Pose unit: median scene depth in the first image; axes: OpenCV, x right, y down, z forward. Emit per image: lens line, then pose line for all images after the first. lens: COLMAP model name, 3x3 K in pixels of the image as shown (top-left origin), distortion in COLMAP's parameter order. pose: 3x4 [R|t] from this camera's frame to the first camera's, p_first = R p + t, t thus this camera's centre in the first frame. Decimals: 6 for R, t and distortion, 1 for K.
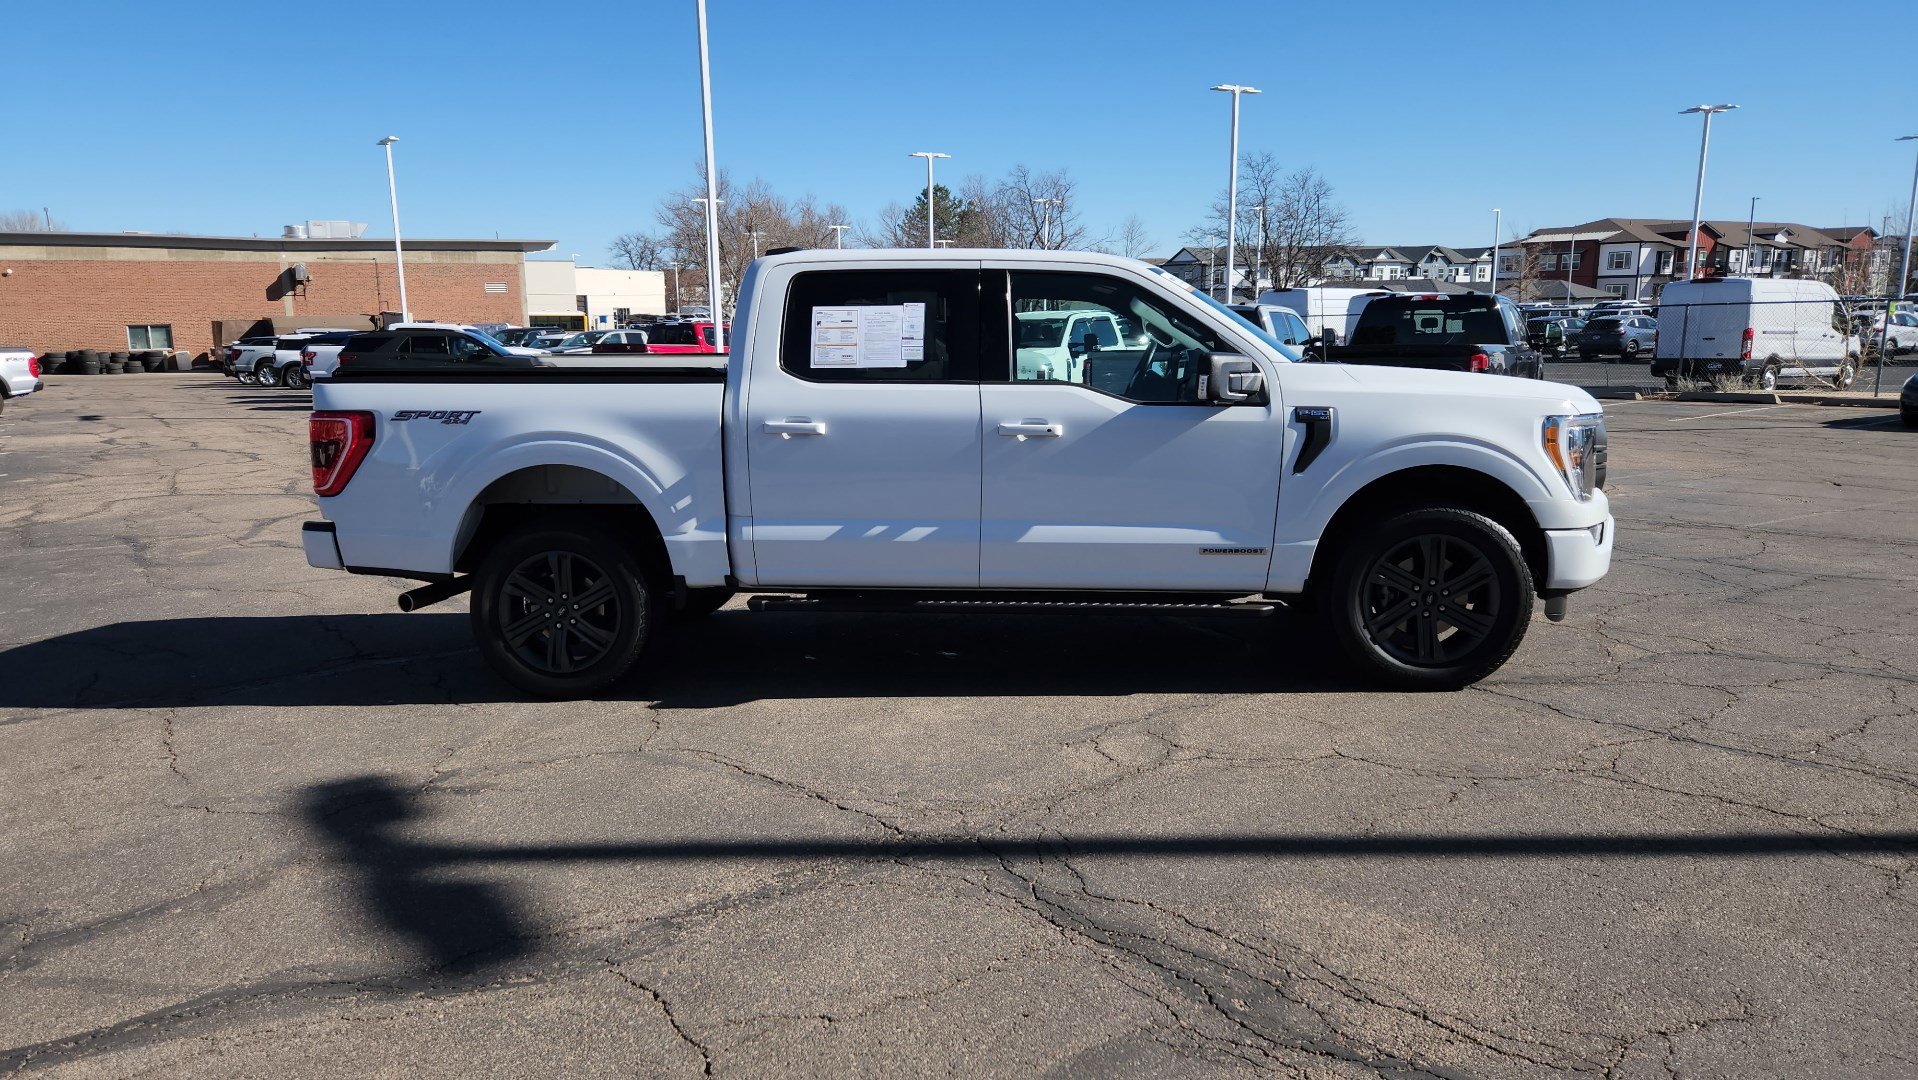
lens RADIAL K [[1178.5, 0, 791.8], [0, 1178.5, 544.4], [0, 0, 1]] dist [0.056455, -0.042570]
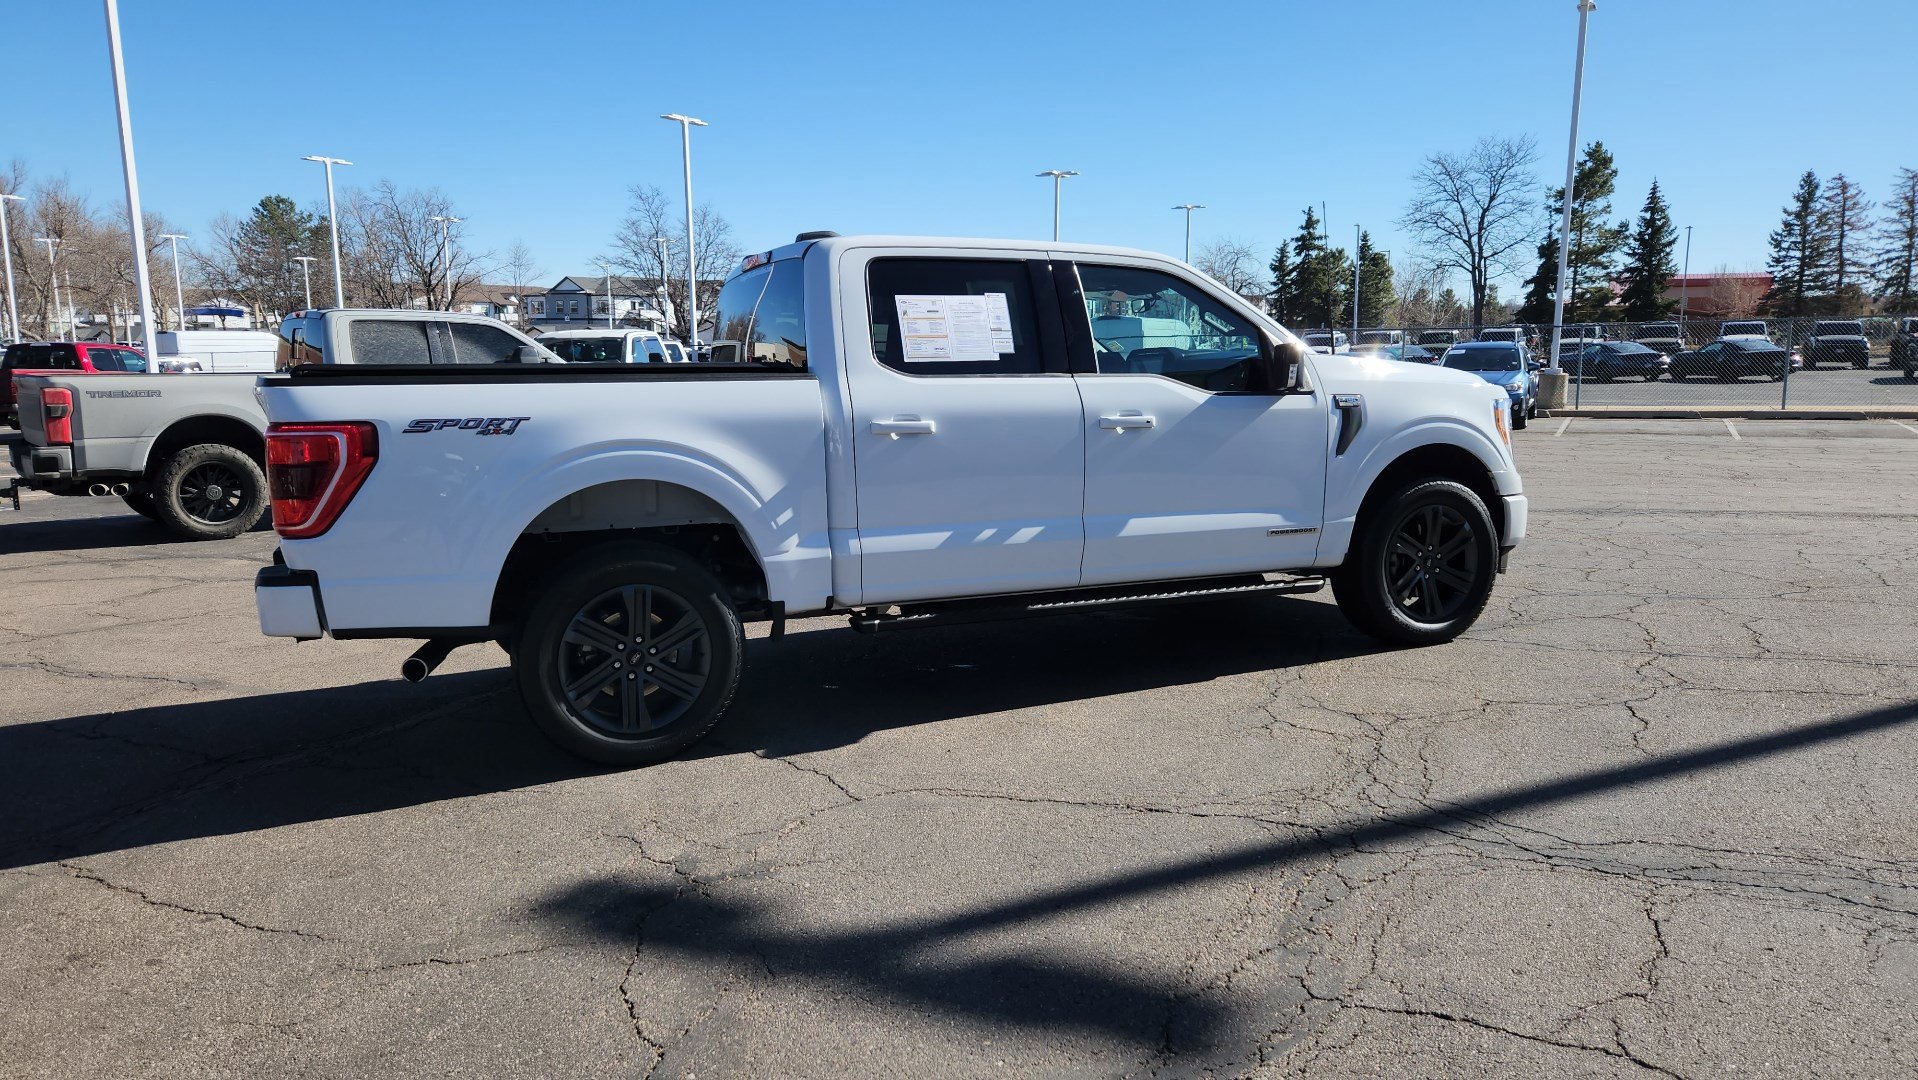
lens RADIAL K [[1237.3, 0, 925.4], [0, 1237.3, 543.5], [0, 0, 1]] dist [0.068519, -0.051509]
pose [[0.902731, -0.067940, 0.424808, -0.386713], [0.077950, 0.996938, -0.006206, -0.002061], [-0.423085, 0.038716, 0.905262, 0.130413]]
